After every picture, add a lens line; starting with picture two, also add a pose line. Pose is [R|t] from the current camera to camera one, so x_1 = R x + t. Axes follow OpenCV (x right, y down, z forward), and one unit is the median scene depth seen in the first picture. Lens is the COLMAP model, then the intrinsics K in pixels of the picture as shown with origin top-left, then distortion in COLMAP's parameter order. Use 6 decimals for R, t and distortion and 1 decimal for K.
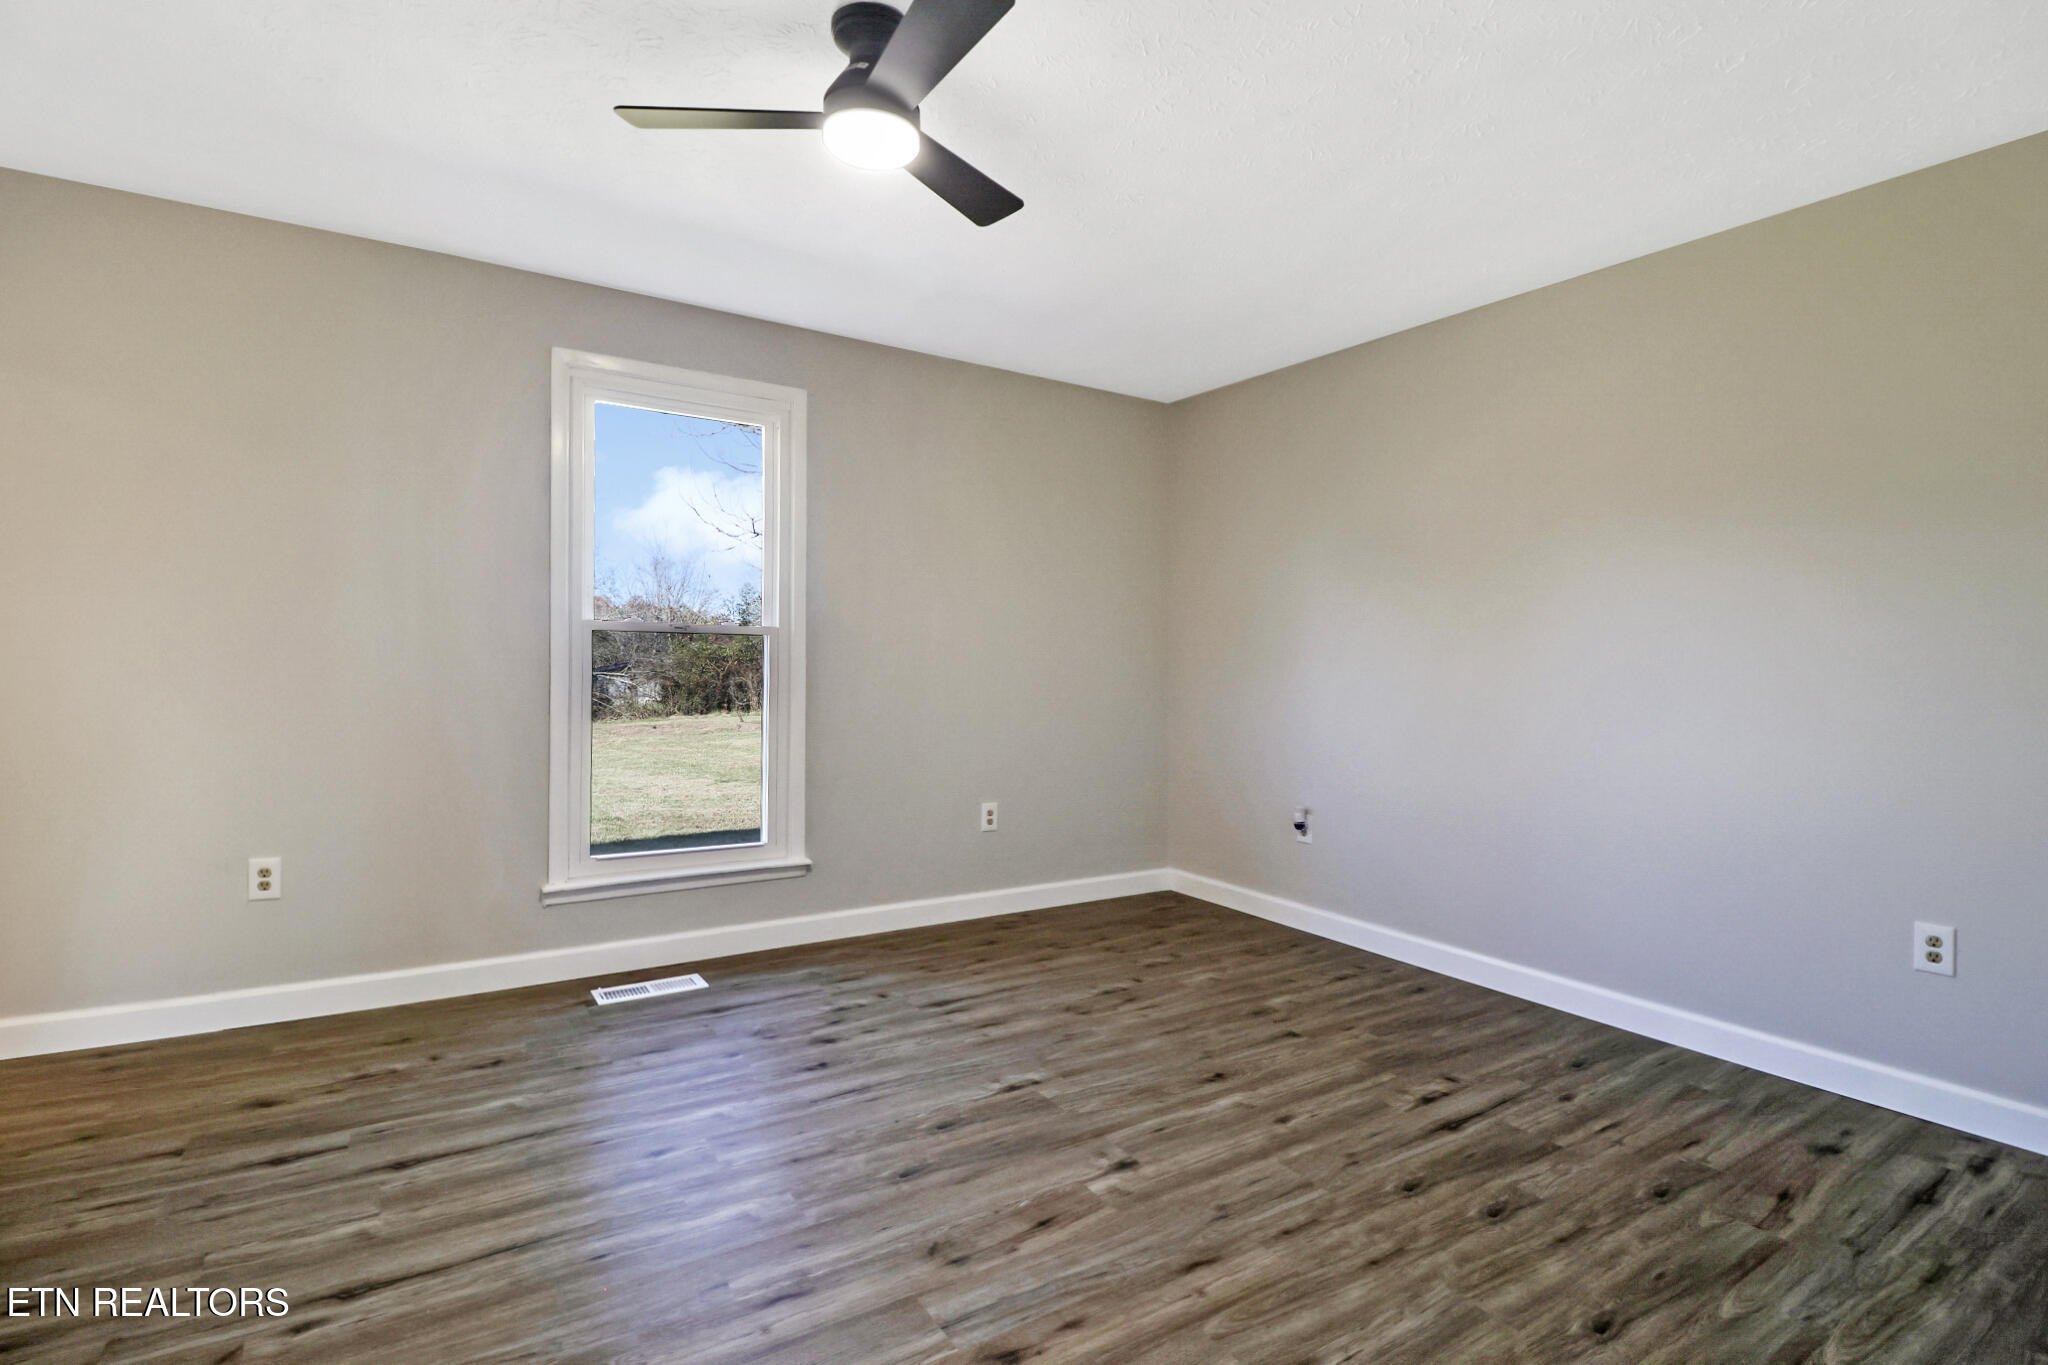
lens RADIAL K [[949.7, 0, 1016.3], [0, 949.7, 659.6], [0, 0, 1]] dist [-0.000025, -0.010882]
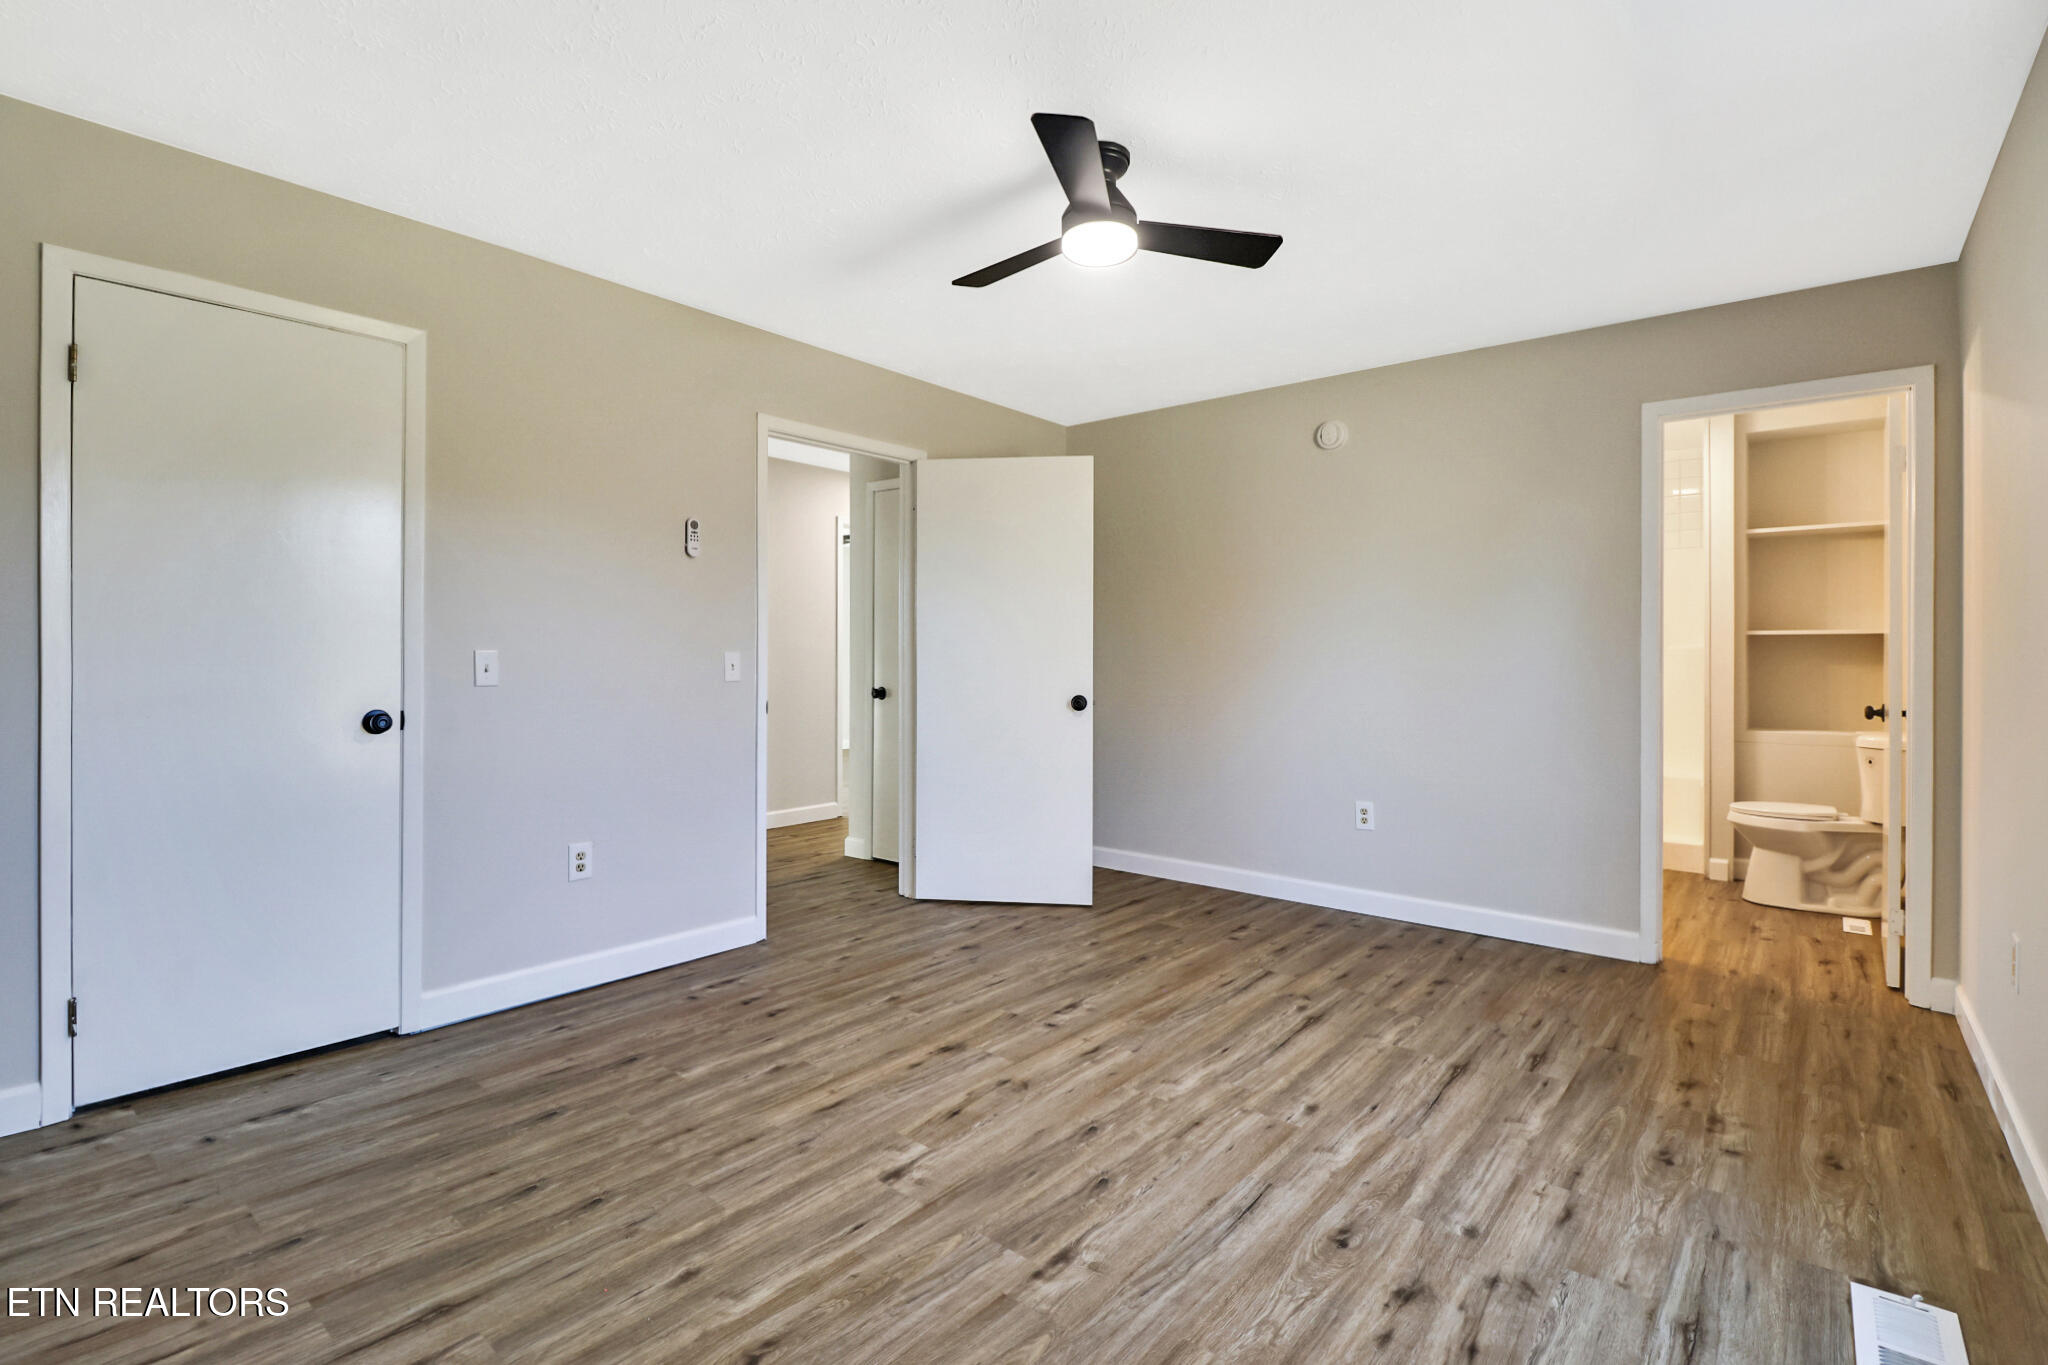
lens RADIAL K [[949.7, 0, 1016.3], [0, 949.7, 659.6], [0, 0, 1]] dist [-0.000025, -0.010882]
pose [[-0.954825, -0.024667, -0.296142, 0.298827], [-0.023406, 0.999696, -0.007801, 0.011688], [0.296245, -0.000517, -0.955112, 1.983141]]
